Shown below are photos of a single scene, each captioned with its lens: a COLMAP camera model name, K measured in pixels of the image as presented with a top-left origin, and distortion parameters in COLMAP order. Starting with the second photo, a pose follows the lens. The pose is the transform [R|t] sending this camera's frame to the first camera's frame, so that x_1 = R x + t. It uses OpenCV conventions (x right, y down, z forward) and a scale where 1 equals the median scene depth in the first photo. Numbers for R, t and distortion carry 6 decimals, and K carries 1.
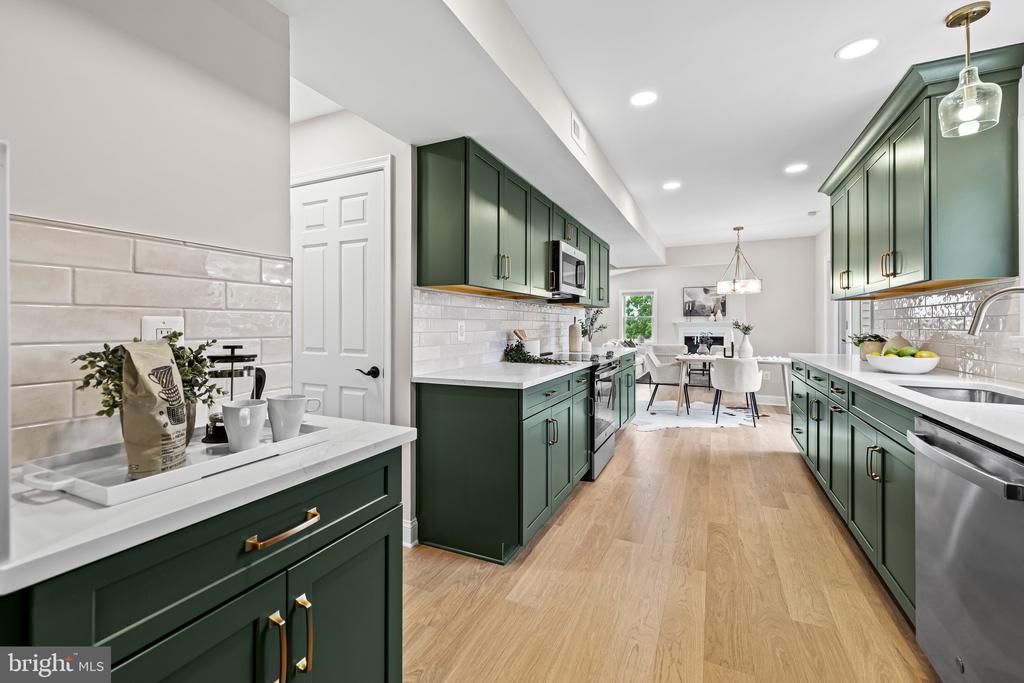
lens RADIAL K [[428.9, 0, 504.5], [0, 428.9, 325.5], [0, 0, 1]] dist [-0.004436, 0.000260]
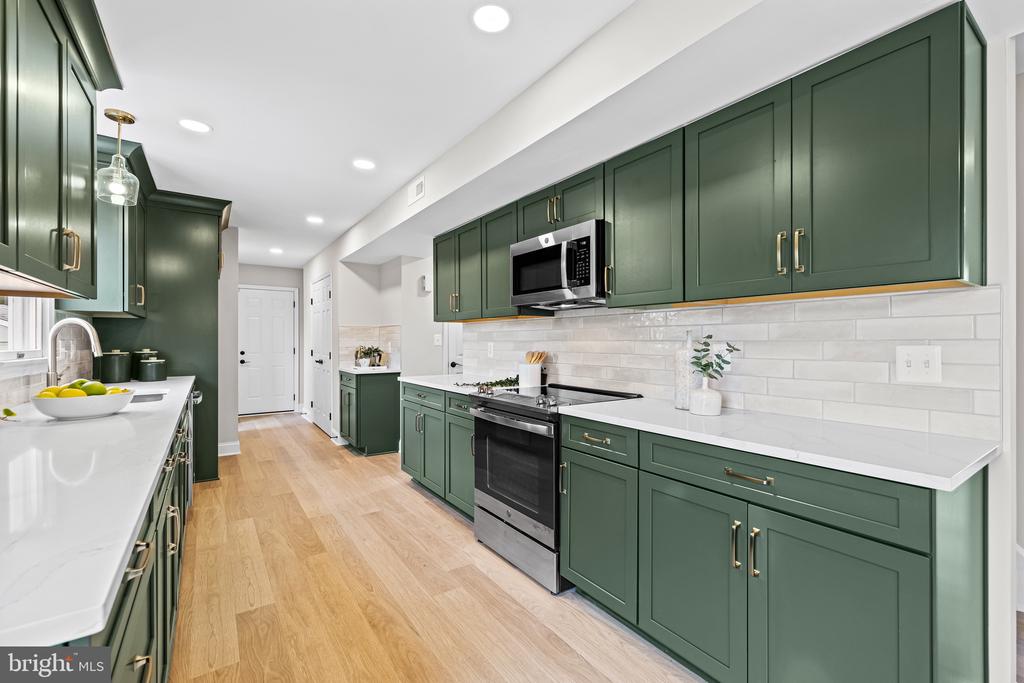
lens RADIAL K [[428.9, 0, 511.8], [0, 428.9, 342.1], [0, 0, 1]] dist [-0.004436, 0.000260]
pose [[-0.476719, 0.003385, -0.879049, 1.216933], [-0.002332, 0.999984, 0.005116, -0.021265], [0.879052, 0.004488, -0.476704, 1.975493]]
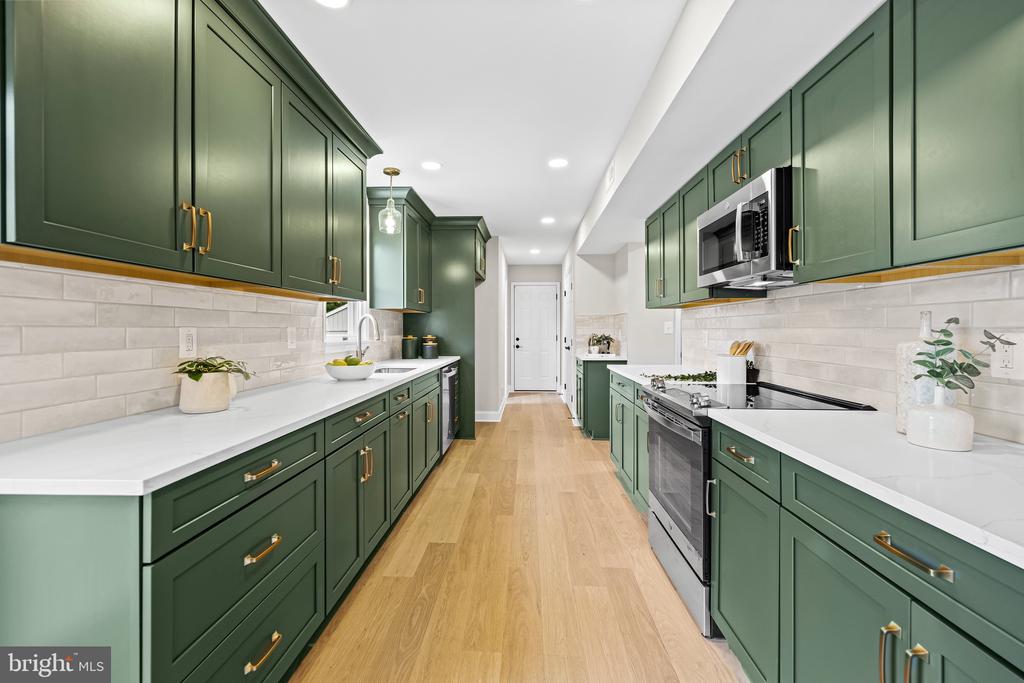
lens RADIAL K [[428.9, 0, 512.6], [0, 428.9, 331.5], [0, 0, 1]] dist [-0.004436, 0.000260]
pose [[-0.913524, 0.004406, -0.406762, 0.994900], [0.001042, 0.999963, 0.008492, -0.020832], [0.406784, 0.007334, -0.913495, 2.158095]]
